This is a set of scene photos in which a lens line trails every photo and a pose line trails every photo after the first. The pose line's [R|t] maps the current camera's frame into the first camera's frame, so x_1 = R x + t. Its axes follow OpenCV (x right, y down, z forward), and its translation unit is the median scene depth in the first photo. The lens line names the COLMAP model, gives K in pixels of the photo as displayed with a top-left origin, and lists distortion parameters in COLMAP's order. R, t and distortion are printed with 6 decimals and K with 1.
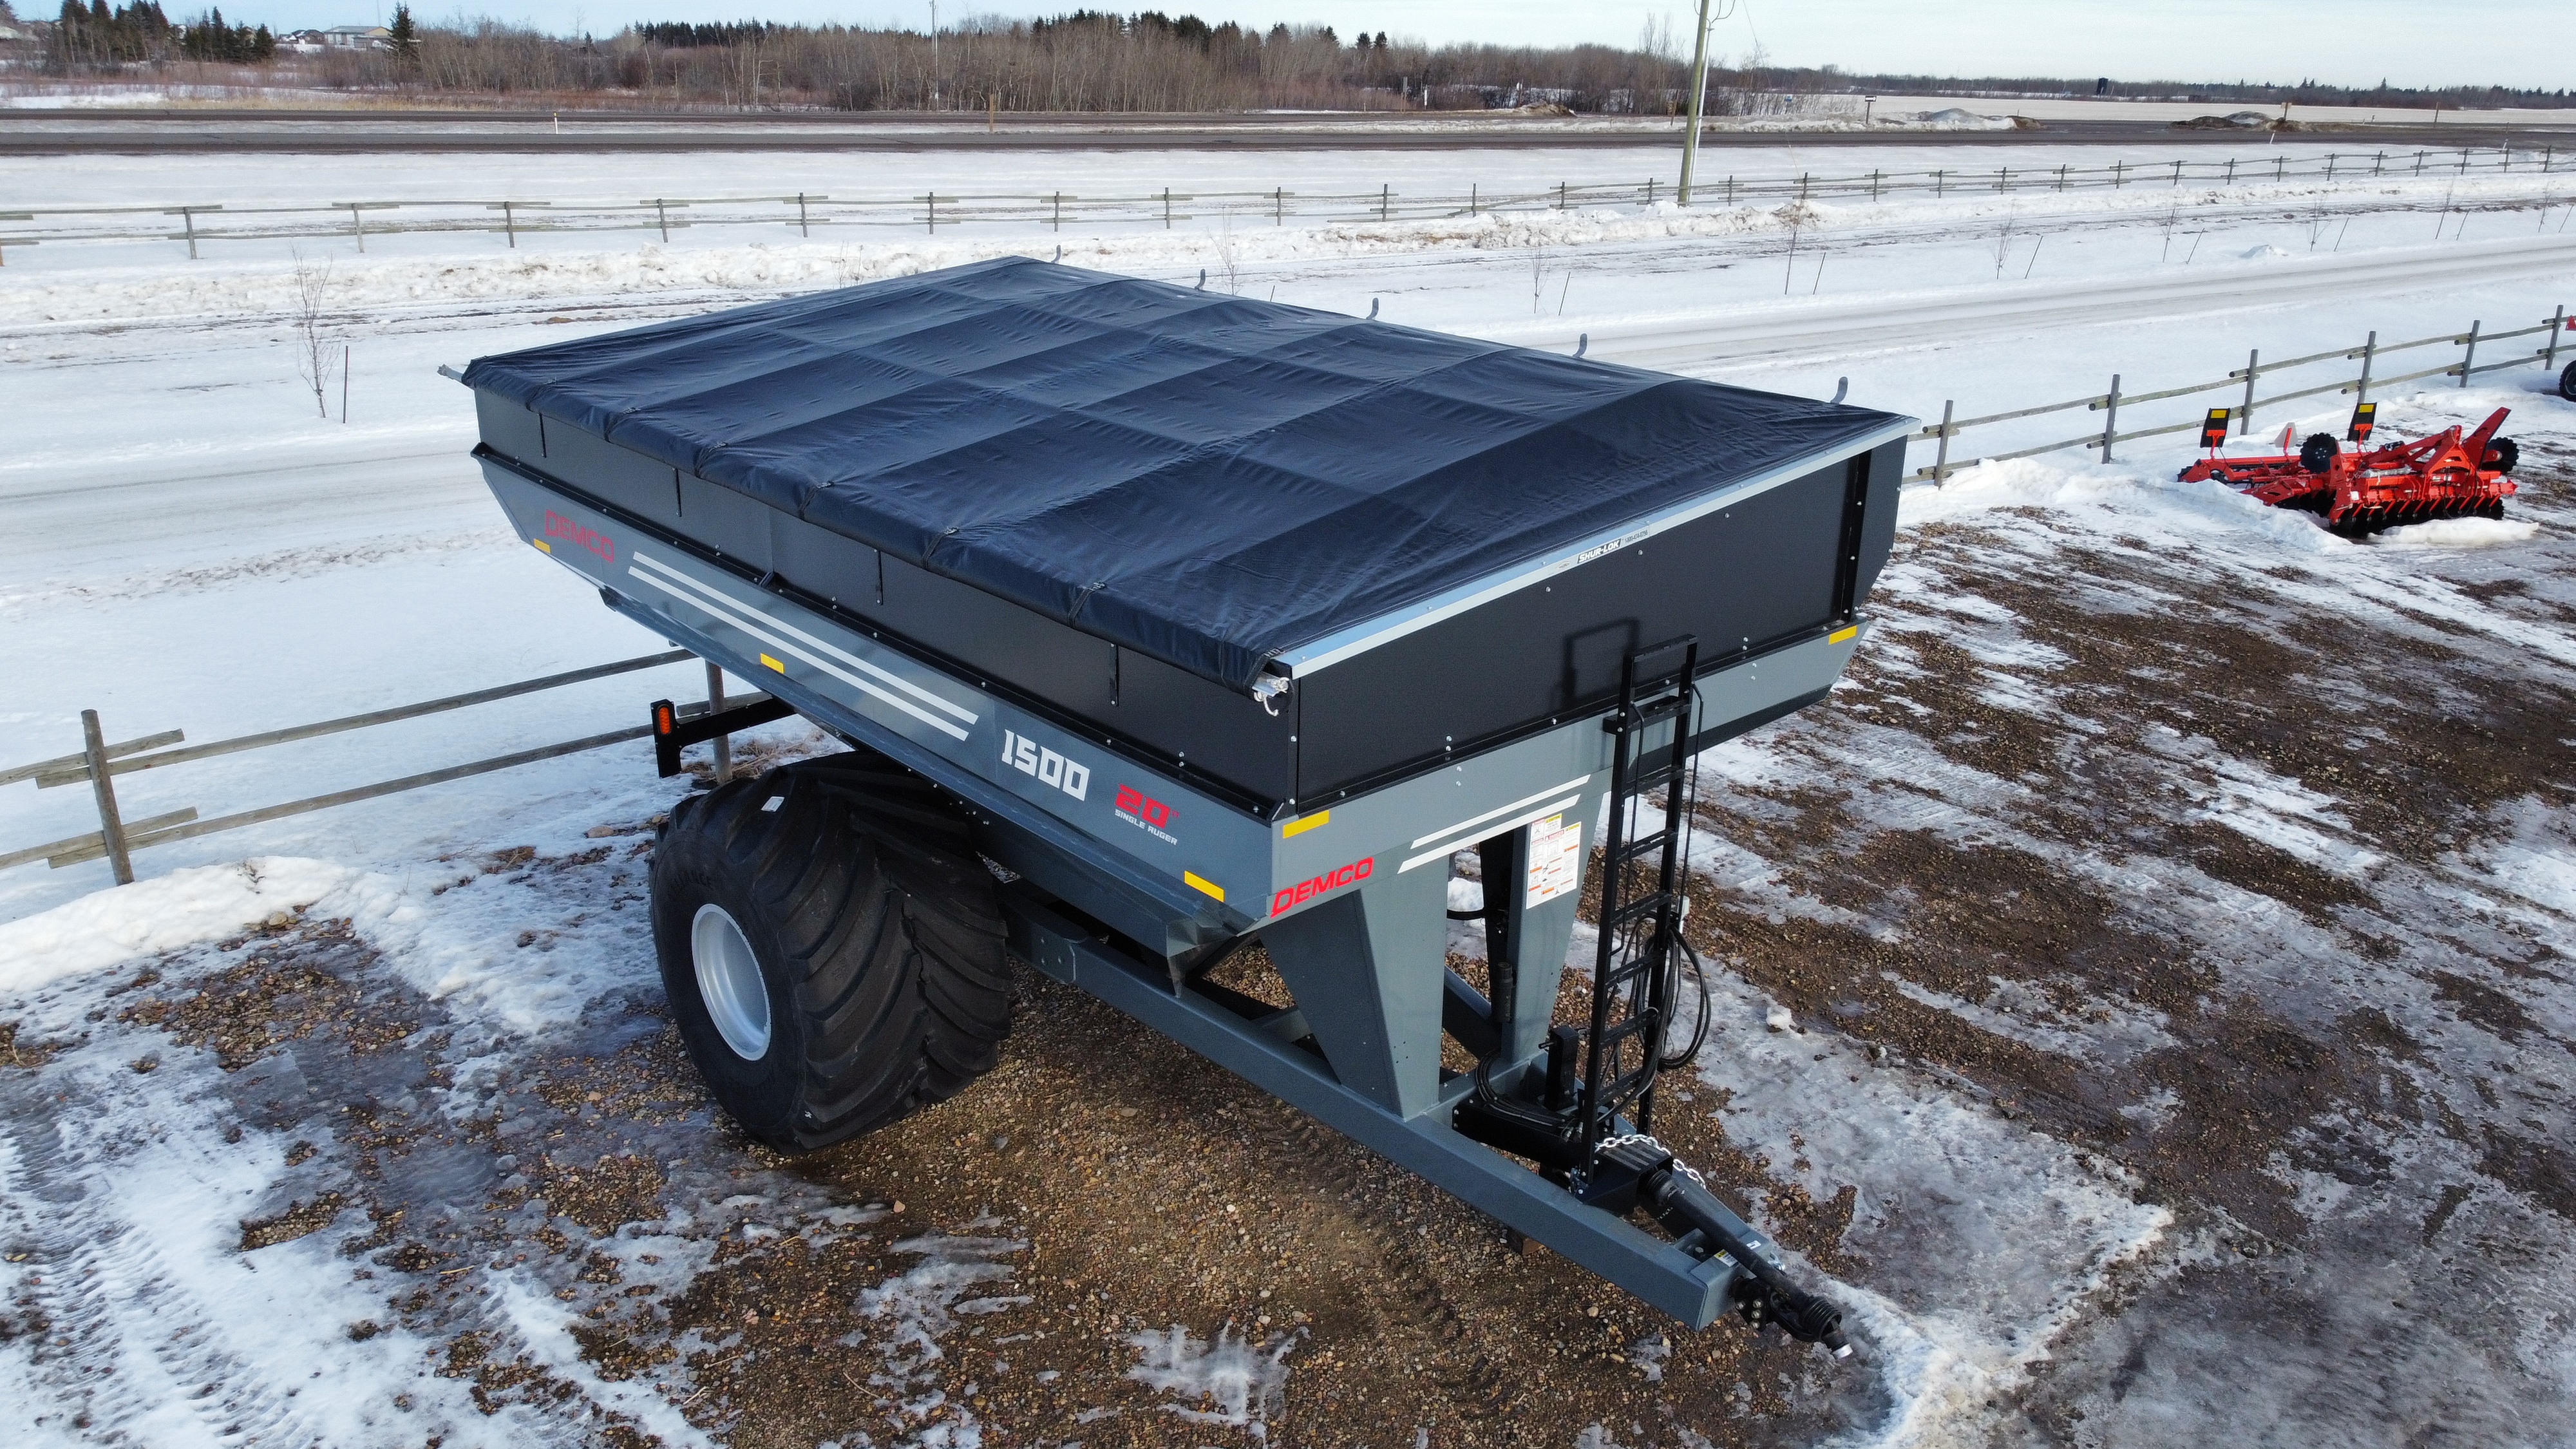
lens RADIAL K [[1940.7, 0, 1288.0], [0, 1940.7, 724.5], [0, 0, 1]] dist [-0.001843, -0.004304]
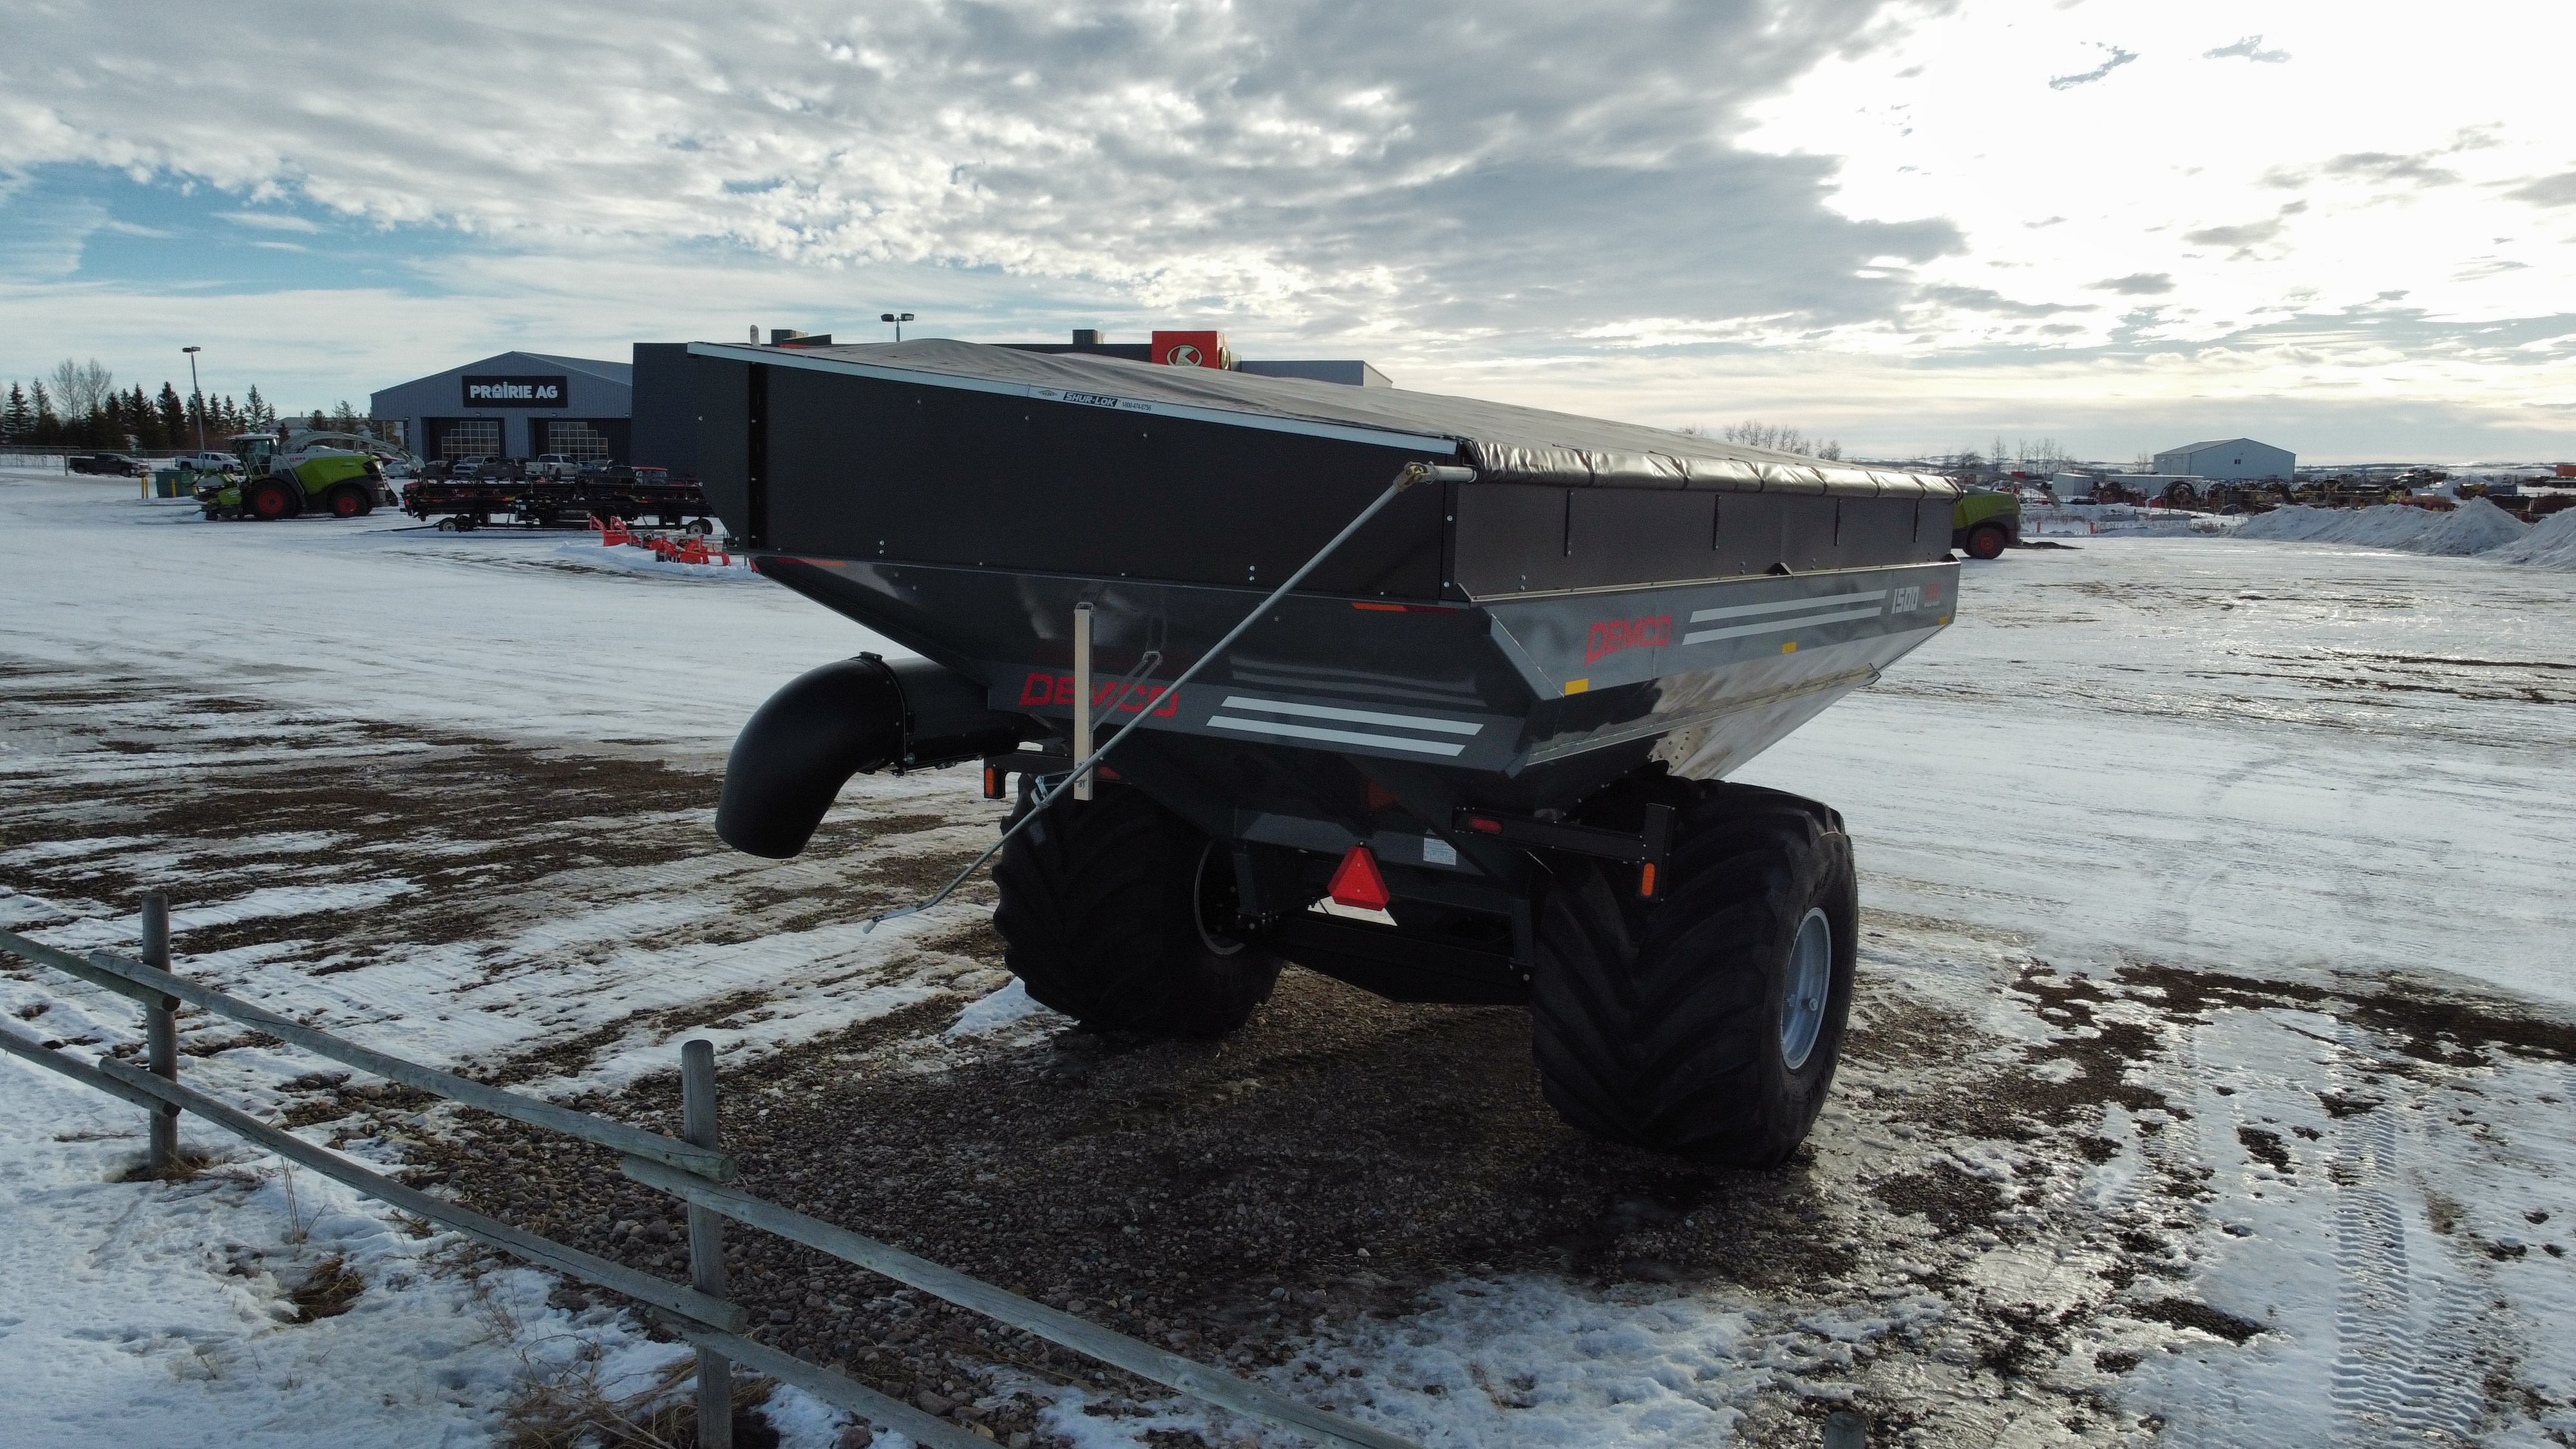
lens RADIAL K [[1940.7, 0, 1288.0], [0, 1940.7, 724.5], [0, 0, 1]] dist [-0.001843, -0.004304]
pose [[-0.270681, -0.148961, 0.951074, -1.190144], [0.301110, 0.925282, 0.230619, -0.315396], [-0.914366, 0.348802, -0.205603, 1.454593]]
